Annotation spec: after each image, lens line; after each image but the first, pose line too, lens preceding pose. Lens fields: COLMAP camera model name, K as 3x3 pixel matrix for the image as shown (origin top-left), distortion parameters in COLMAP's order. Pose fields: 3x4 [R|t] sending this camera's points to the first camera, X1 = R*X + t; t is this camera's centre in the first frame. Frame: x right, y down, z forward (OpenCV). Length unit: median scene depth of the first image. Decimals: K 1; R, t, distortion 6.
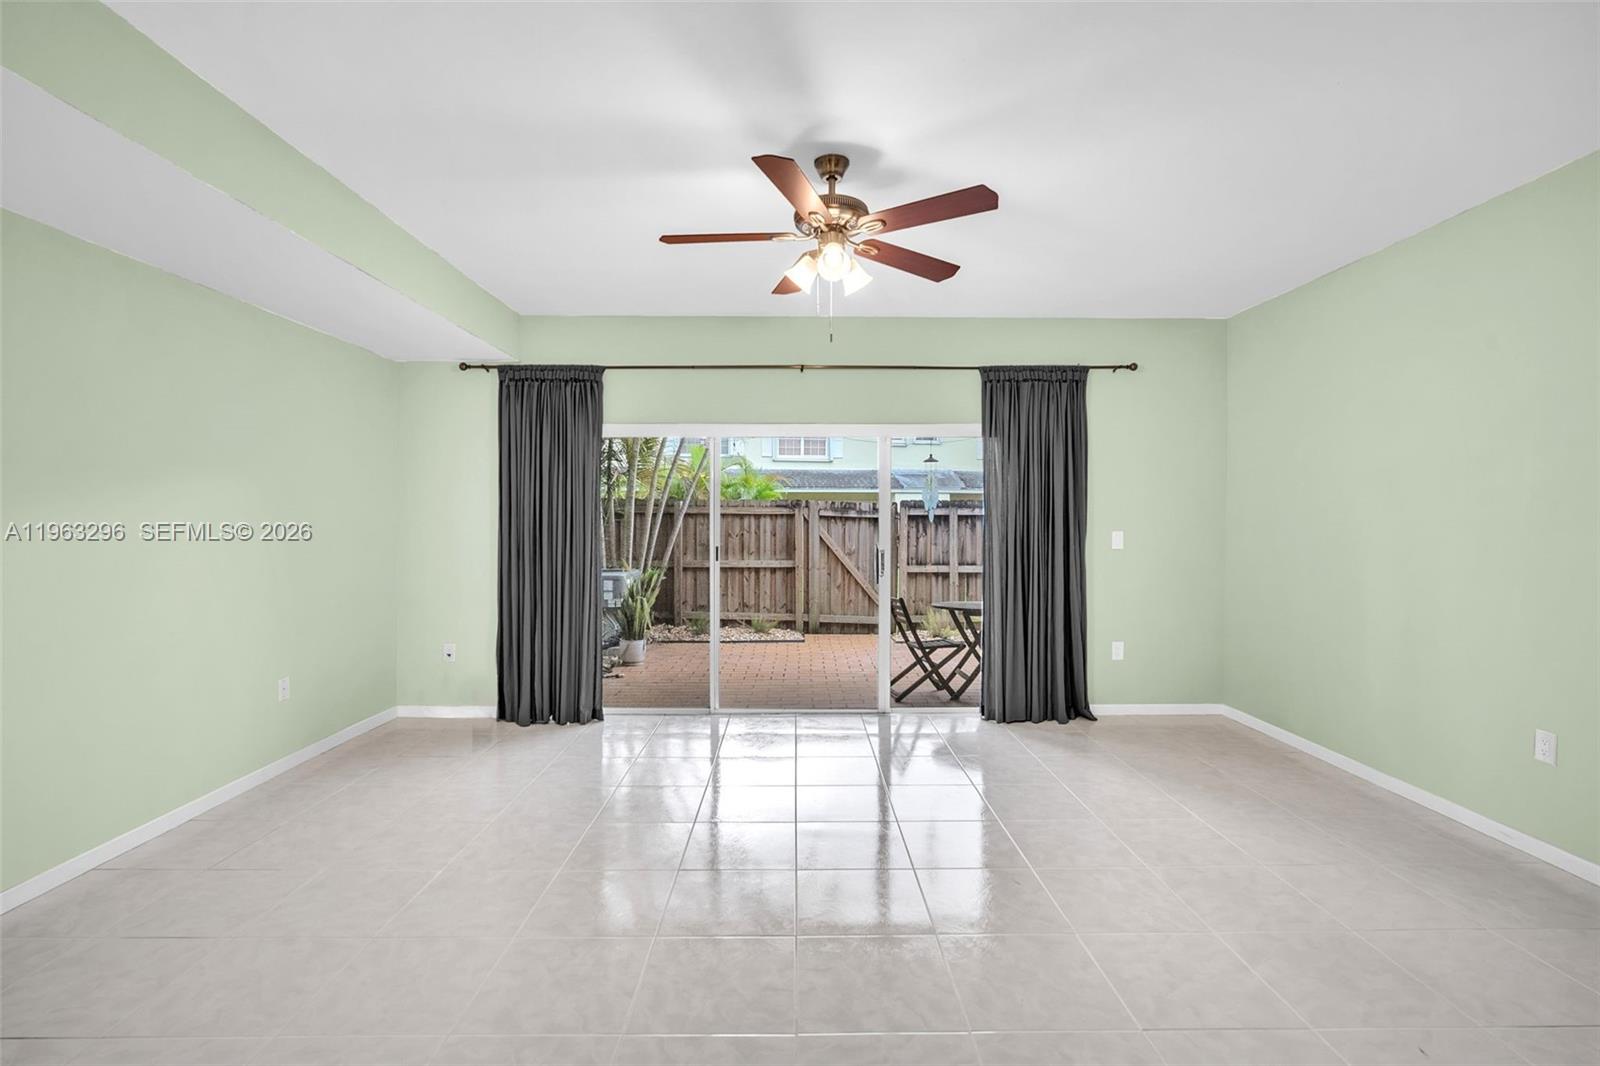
lens RADIAL K [[736.4, 0, 799.8], [0, 736.4, 526.5], [0, 0, 1]] dist [-0.002474, -0.000001]
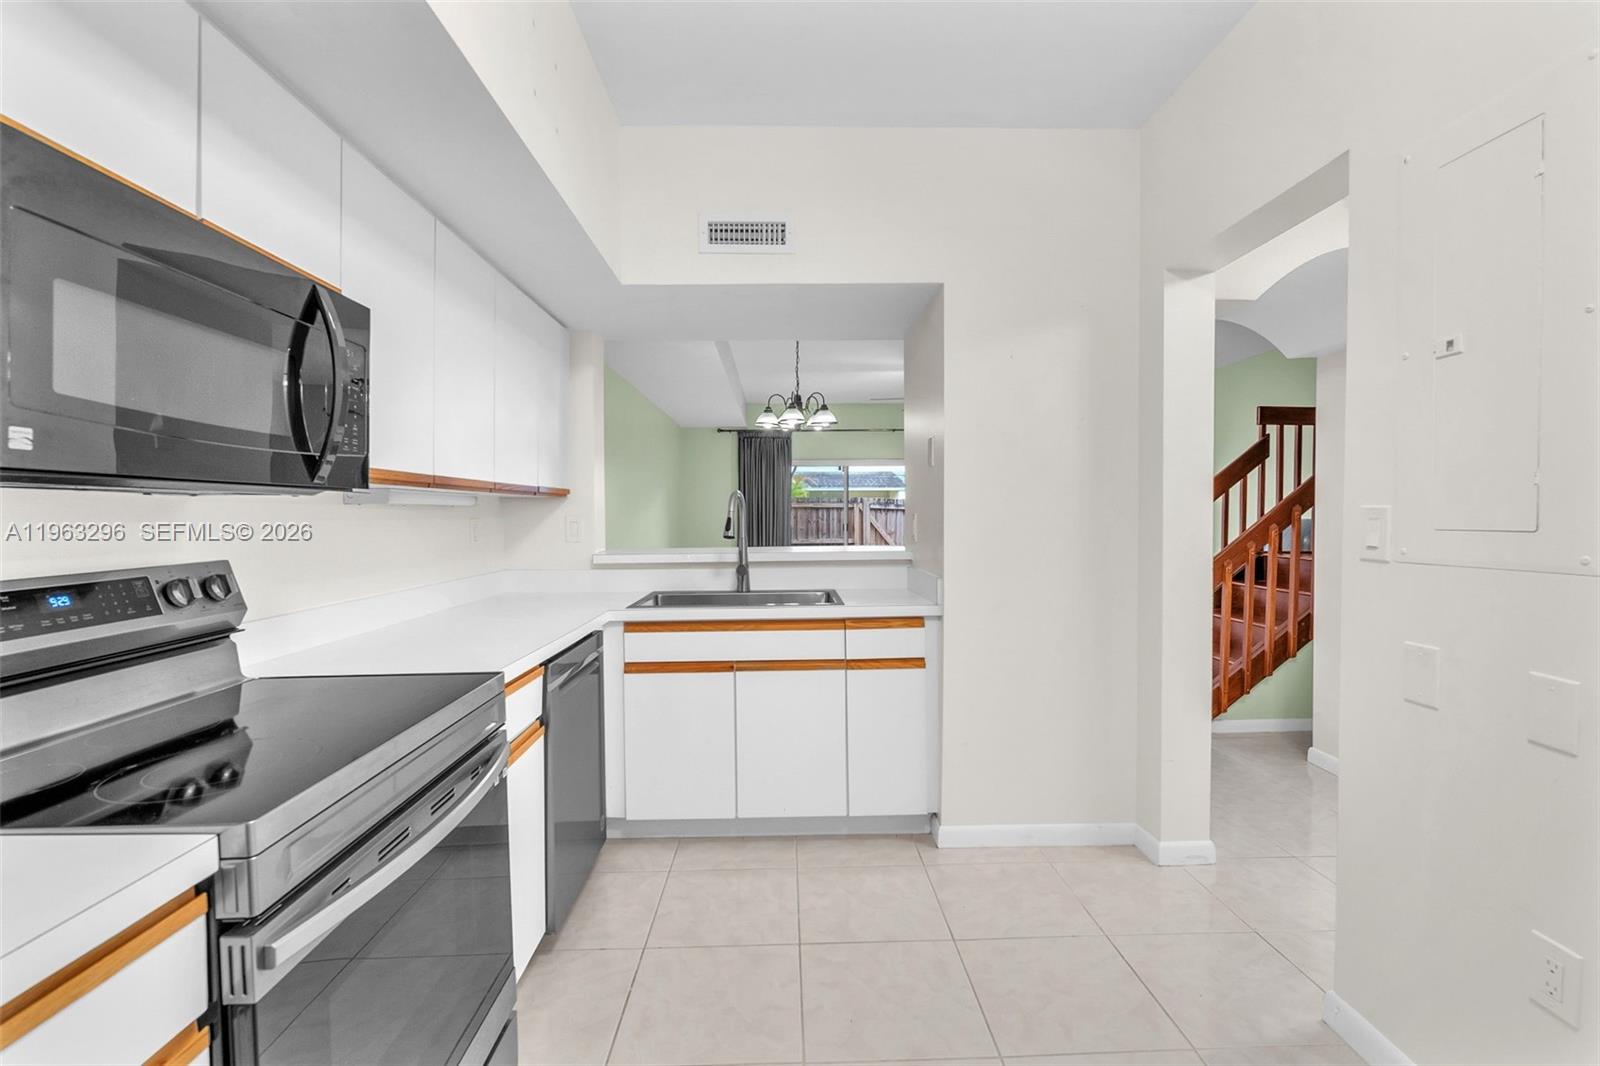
lens RADIAL K [[736.4, 0, 799.8], [0, 736.4, 526.5], [0, 0, 1]] dist [-0.002474, -0.000001]
pose [[0.999730, -0.007937, 0.021843, -0.152582], [0.007824, 0.999956, 0.005220, 0.013911], [-0.021884, -0.005047, 0.999748, -0.495028]]
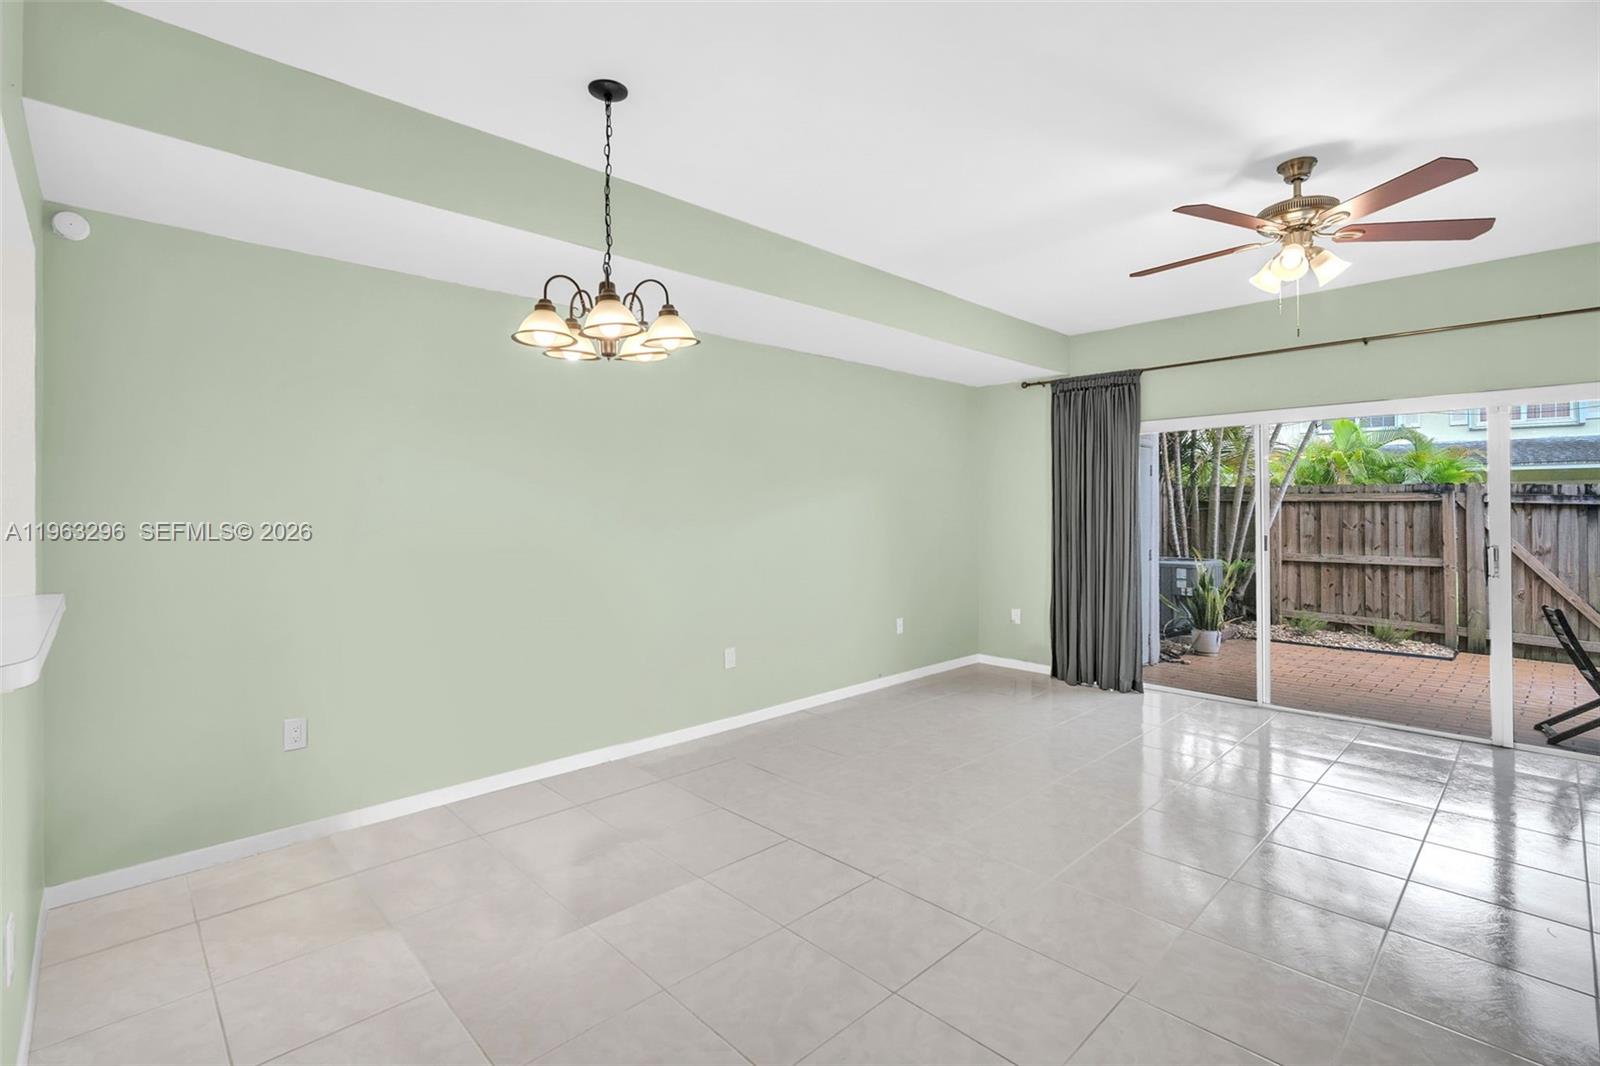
lens RADIAL K [[739.3, 0, 801.9], [0, 739.3, 502.9], [0, 0, 1]] dist [-0.001526, 0.000256]
pose [[0.693805, -0.008742, -0.720110, 0.091605], [-0.003442, 0.999875, -0.015454, 0.000289], [0.720155, 0.013201, 0.693688, -0.066257]]
